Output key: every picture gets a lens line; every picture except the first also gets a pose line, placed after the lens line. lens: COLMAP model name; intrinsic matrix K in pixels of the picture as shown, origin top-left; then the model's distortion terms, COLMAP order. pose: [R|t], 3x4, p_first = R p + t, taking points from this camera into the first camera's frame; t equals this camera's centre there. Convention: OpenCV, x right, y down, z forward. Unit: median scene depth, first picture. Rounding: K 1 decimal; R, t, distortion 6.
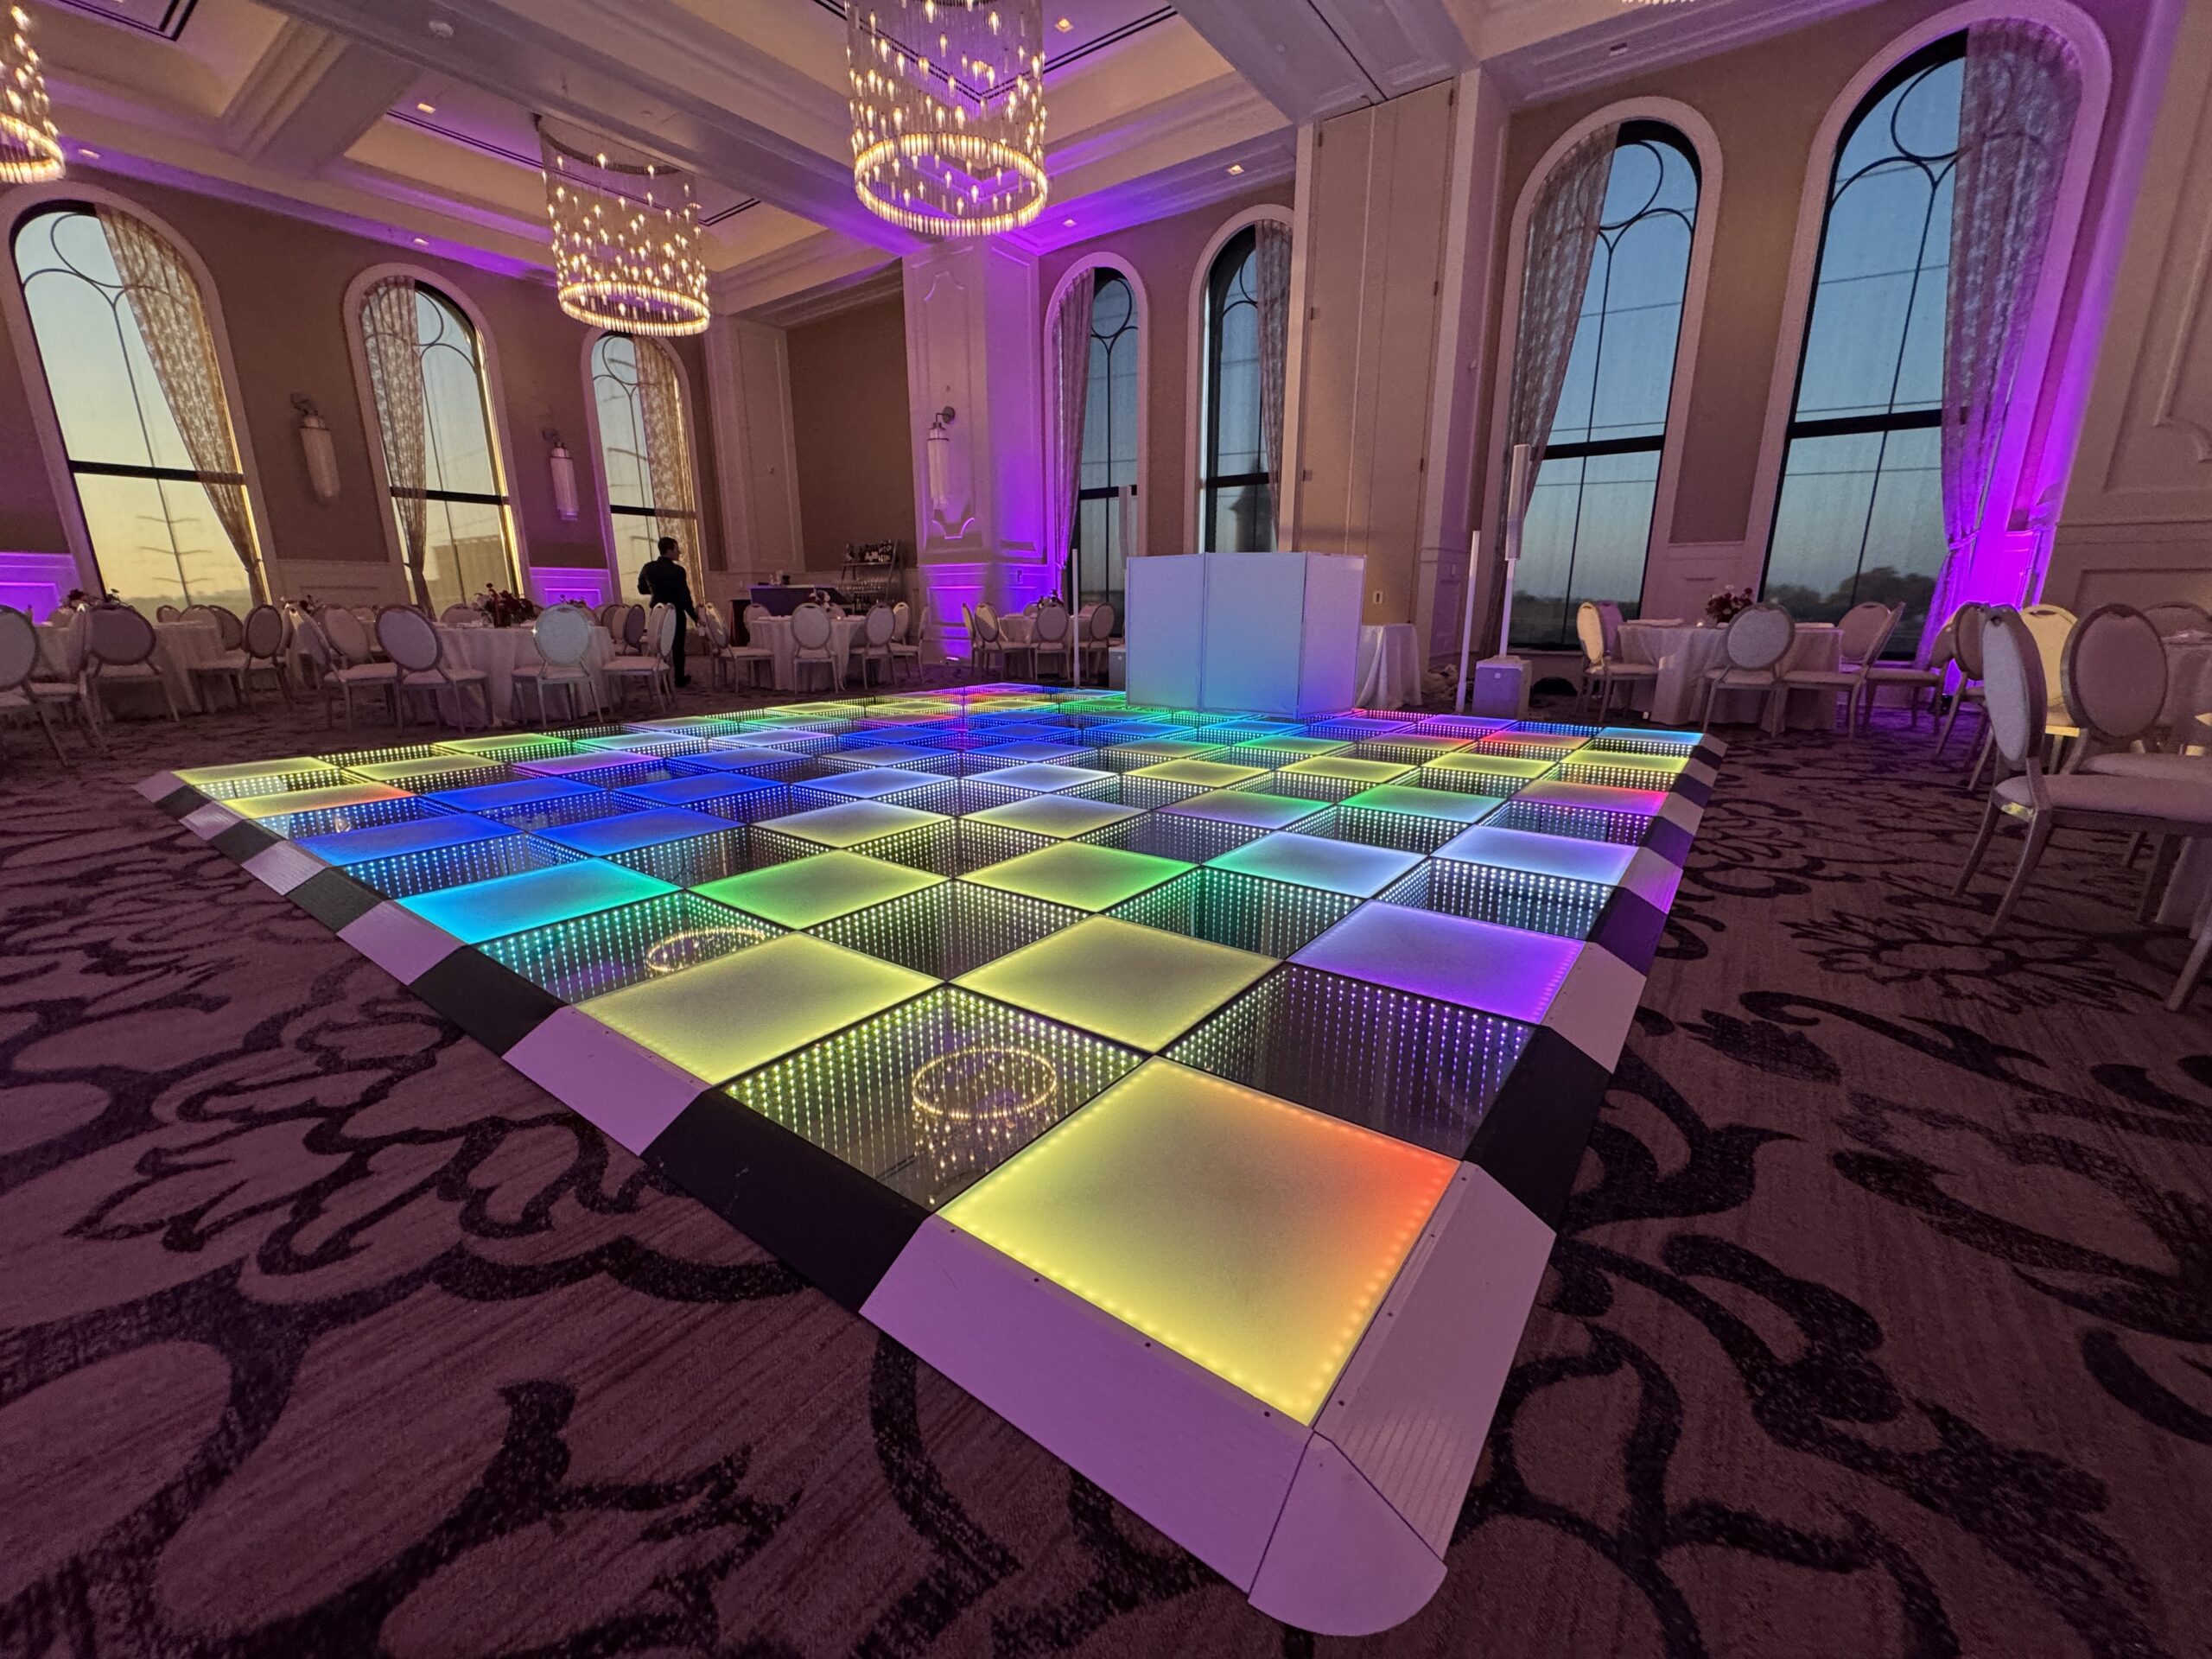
lens RADIAL K [[883.8, 0, 1105.6], [0, 883.8, 829.1], [0, 0, 1]] dist [-0.001650, 0.000367]
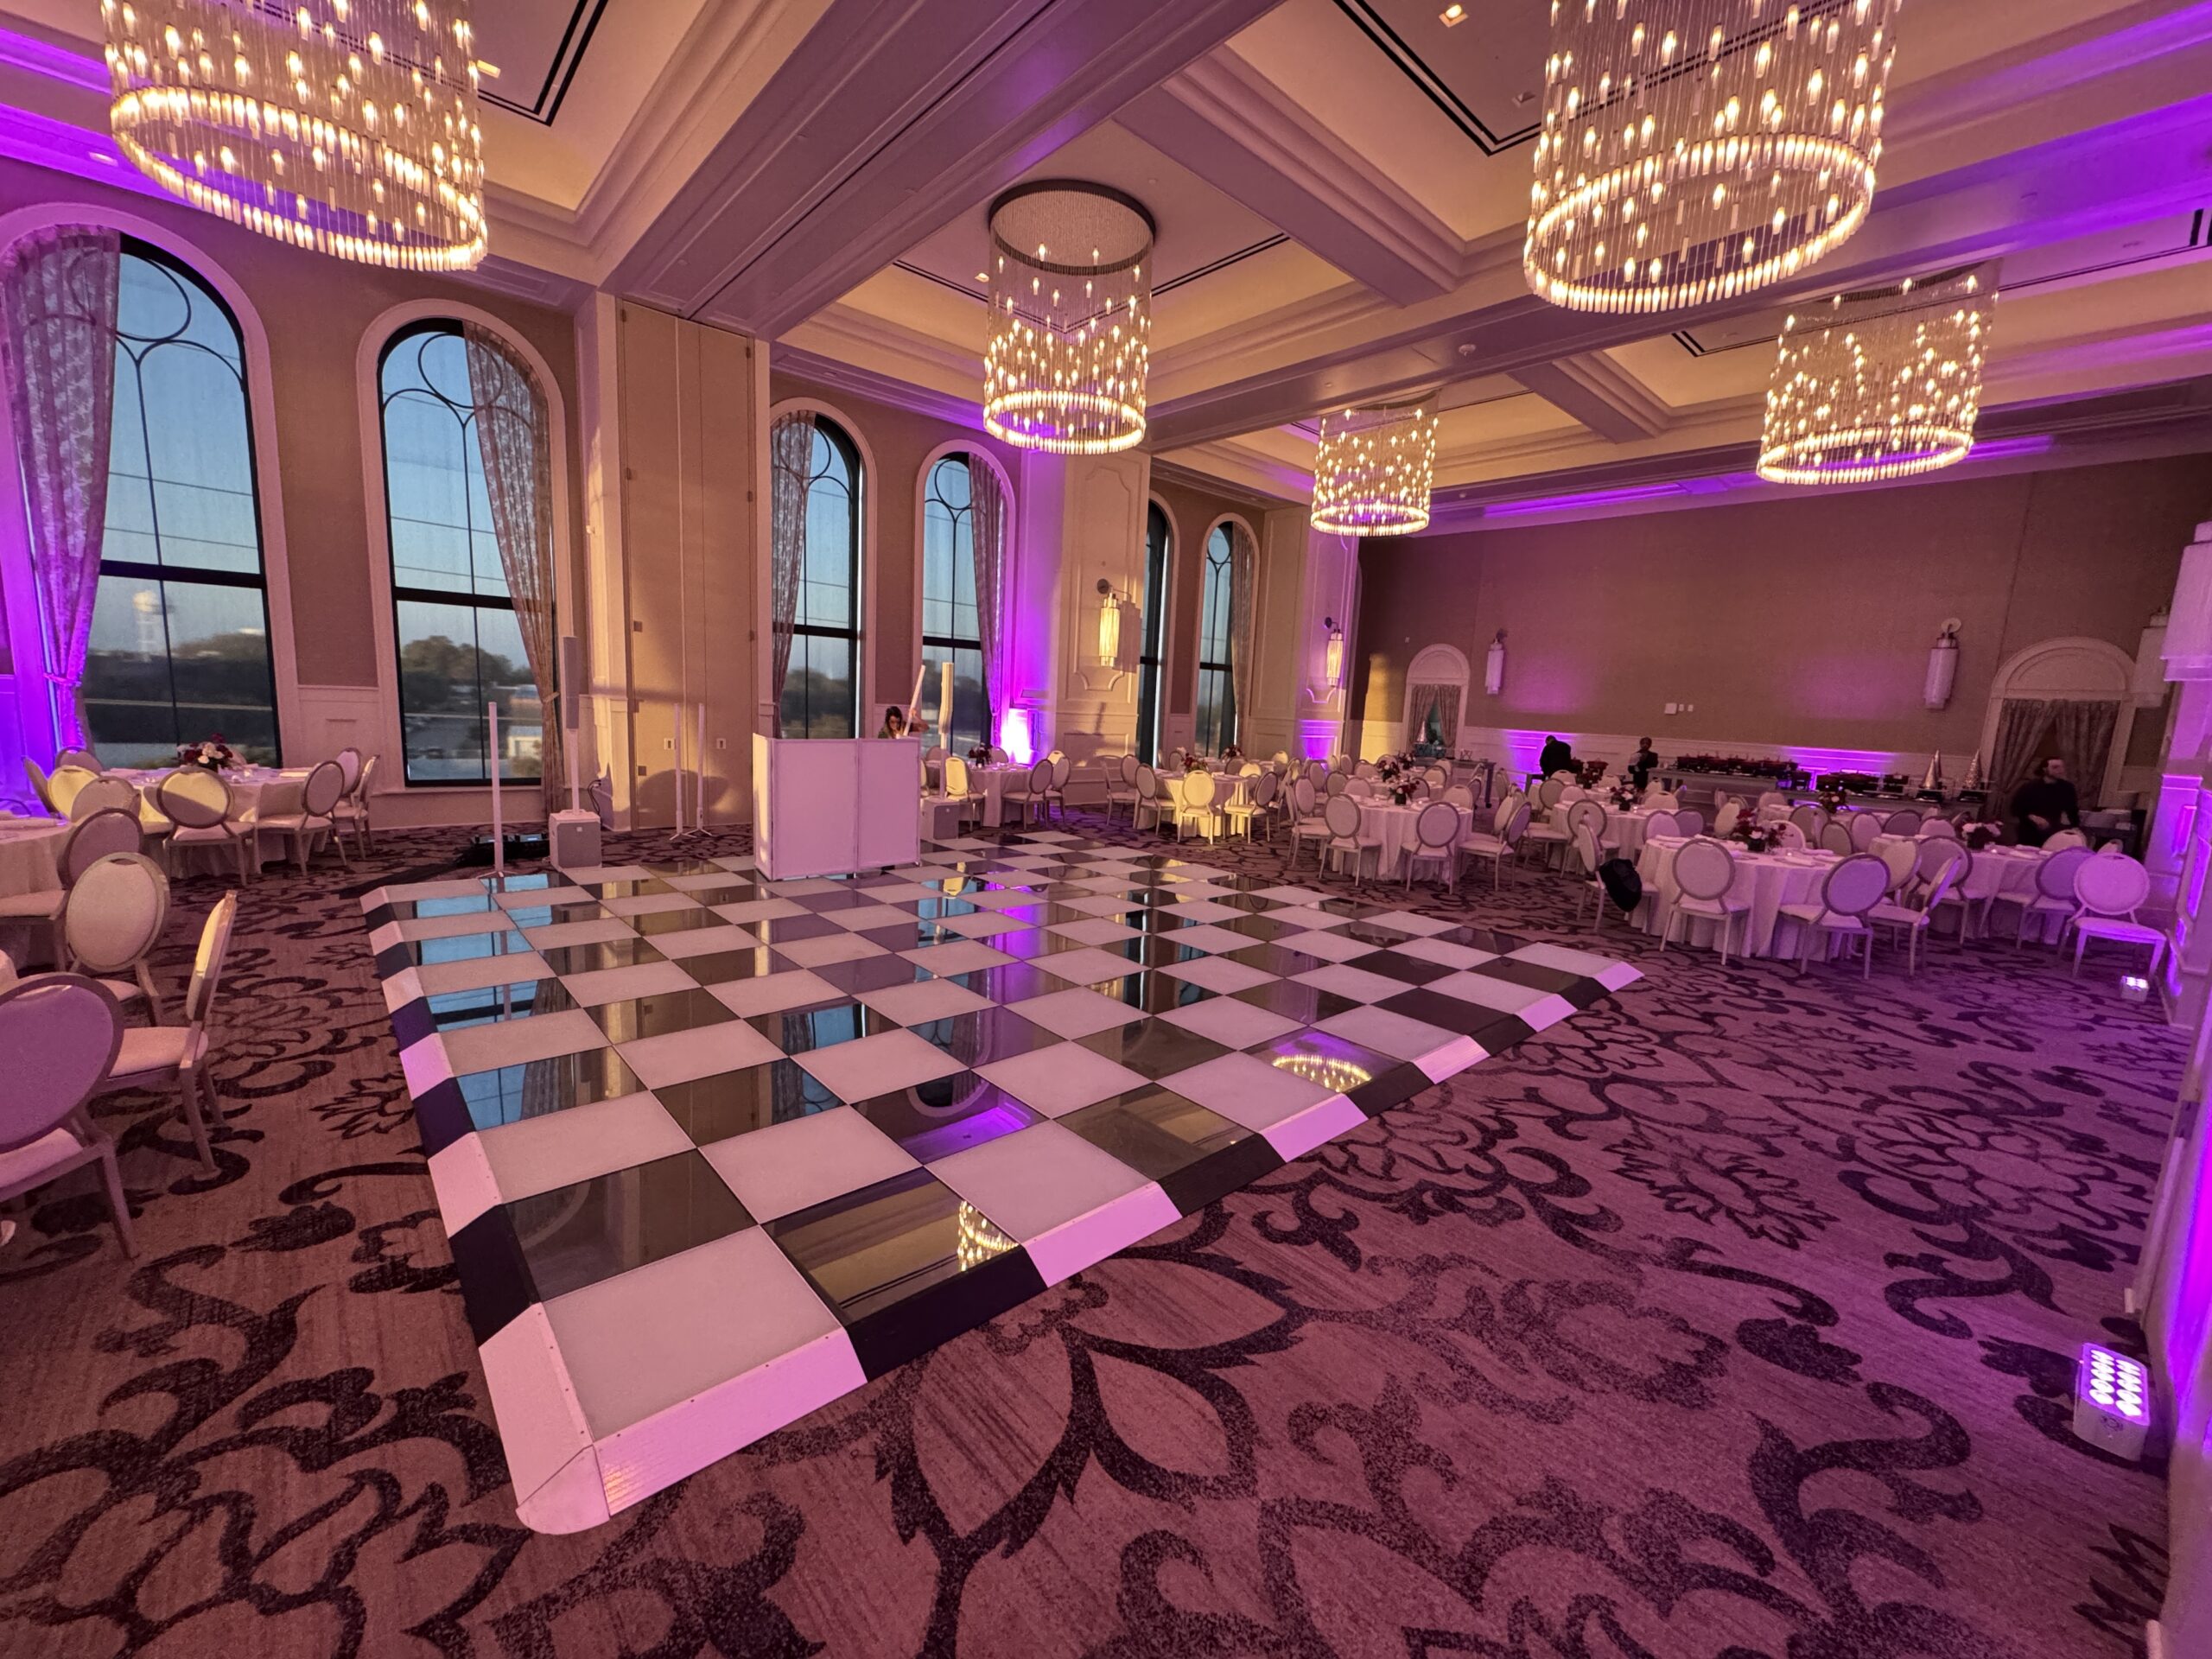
lens RADIAL K [[883.8, 0, 1105.0], [0, 883.8, 827.3], [0, 0, 1]] dist [-0.001650, 0.000367]
pose [[0.196433, -0.134054, 0.971310, -1.798110], [0.195266, 0.976116, 0.095228, -0.446475], [-0.960877, 0.170958, 0.217918, 0.815582]]
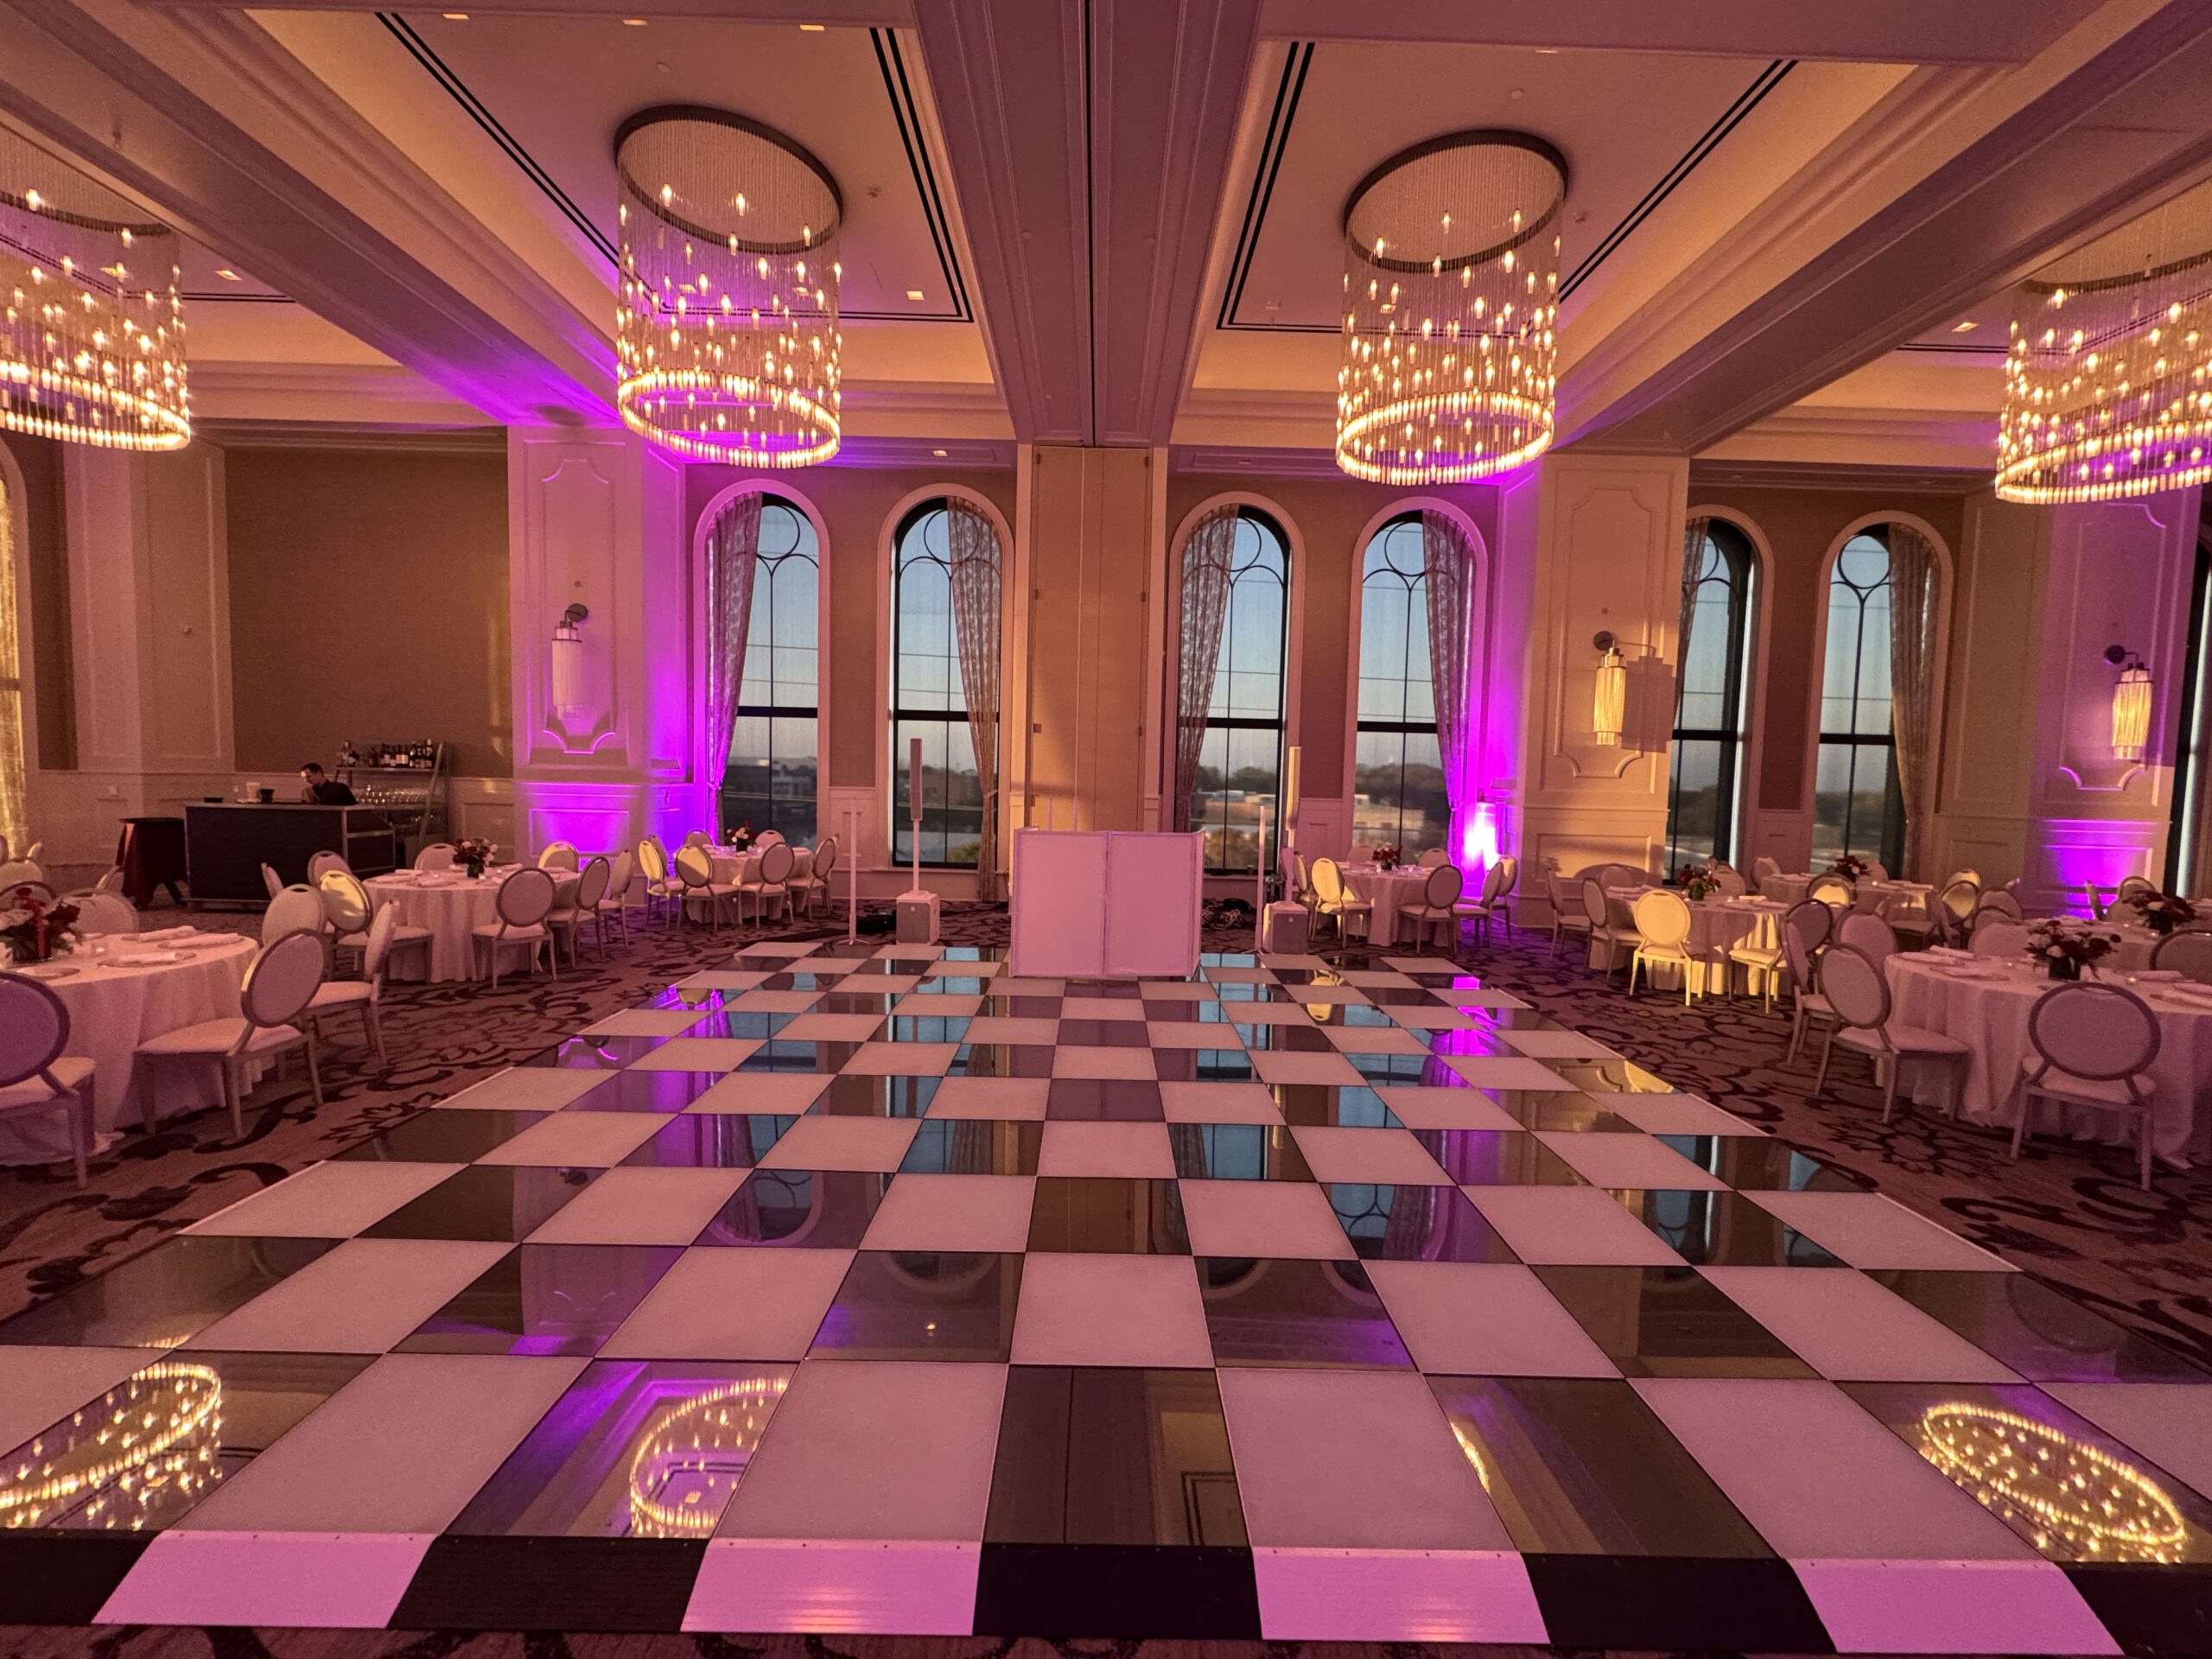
lens RADIAL K [[883.8, 0, 1106.6], [0, 883.8, 825.0], [0, 0, 1]] dist [-0.001650, 0.000367]
pose [[0.797715, -0.015022, 0.602848, -0.981169], [0.124897, 0.982129, -0.140797, -0.307176], [-0.589959, 0.187610, 0.785335, 0.281948]]
